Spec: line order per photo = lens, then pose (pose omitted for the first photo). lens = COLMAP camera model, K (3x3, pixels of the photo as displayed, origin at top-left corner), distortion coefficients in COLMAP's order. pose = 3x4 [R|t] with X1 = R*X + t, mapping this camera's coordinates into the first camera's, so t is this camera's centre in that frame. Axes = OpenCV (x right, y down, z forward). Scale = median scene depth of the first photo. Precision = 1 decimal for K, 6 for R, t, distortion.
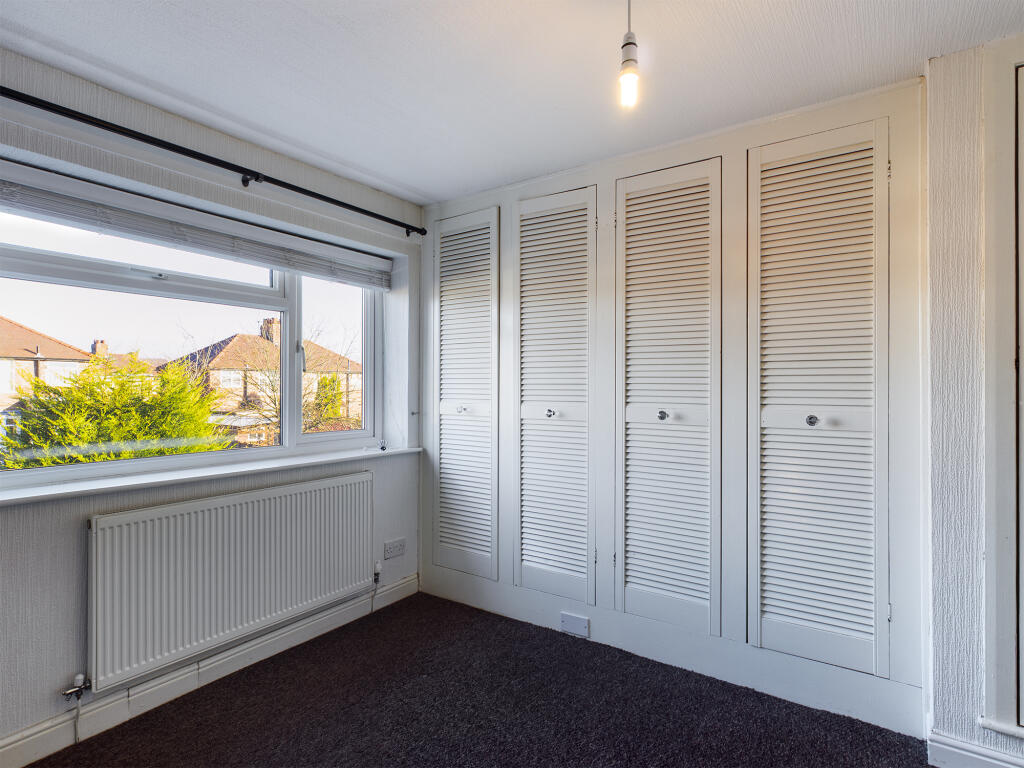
lens RADIAL K [[539.8, 0, 511.4], [0, 539.8, 385.1], [0, 0, 1]] dist [0.002624, -0.000938]
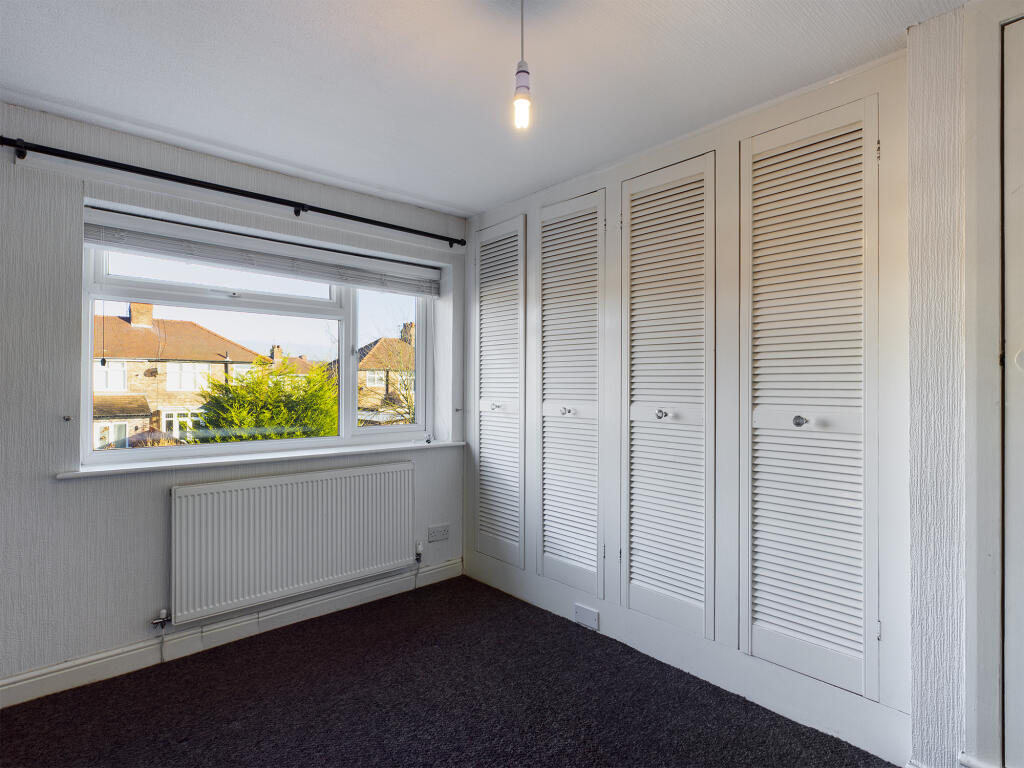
lens RADIAL K [[539.8, 0, 514.8], [0, 539.8, 384.6], [0, 0, 1]] dist [0.002624, -0.000938]
pose [[0.970891, 0.000843, -0.239520, 0.272837], [-0.000759, 1.000000, 0.000445, 0.001085], [0.239521, -0.000251, 0.970891, -0.038468]]
